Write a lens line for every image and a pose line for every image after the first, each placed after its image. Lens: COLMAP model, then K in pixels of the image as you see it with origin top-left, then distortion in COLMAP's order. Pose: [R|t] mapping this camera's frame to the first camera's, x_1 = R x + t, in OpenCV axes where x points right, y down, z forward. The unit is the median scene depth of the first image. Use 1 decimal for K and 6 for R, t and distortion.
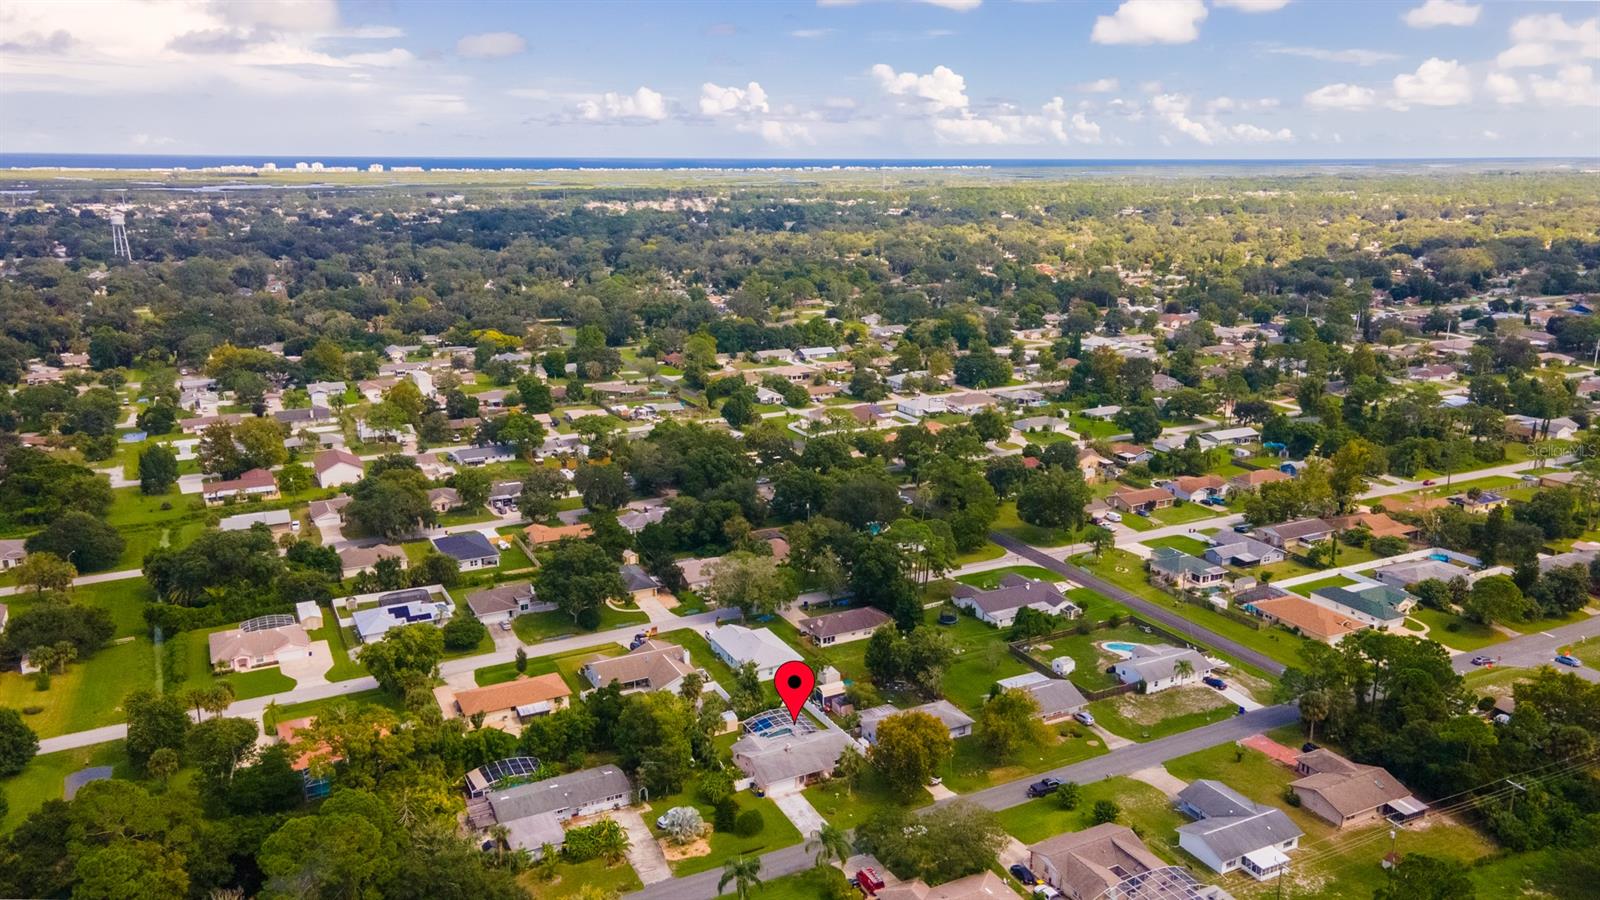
lens RADIAL K [[1161.7, 0, 795.0], [0, 1161.7, 447.5], [0, 0, 1]] dist [0.023505, 0.047598]
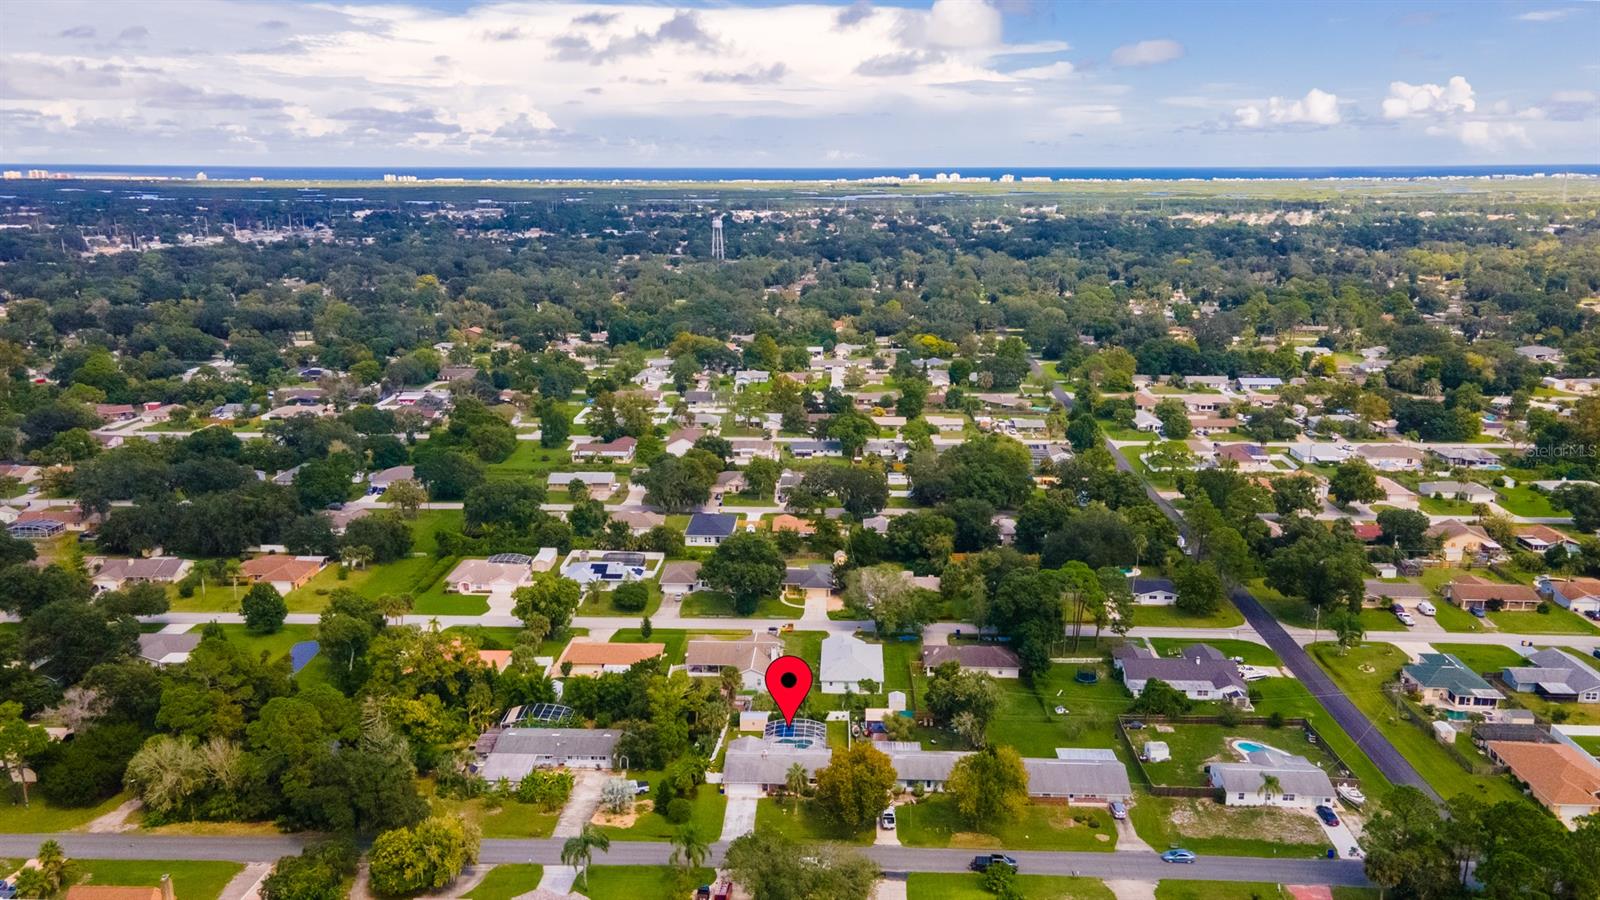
lens RADIAL K [[1161.7, 0, 795.0], [0, 1161.7, 447.5], [0, 0, 1]] dist [0.023505, 0.047598]
pose [[0.873283, 0.114212, -0.473637, 0.333522], [-0.117977, 0.992775, 0.021872, -0.022931], [0.472713, 0.036778, 0.880449, 0.079989]]
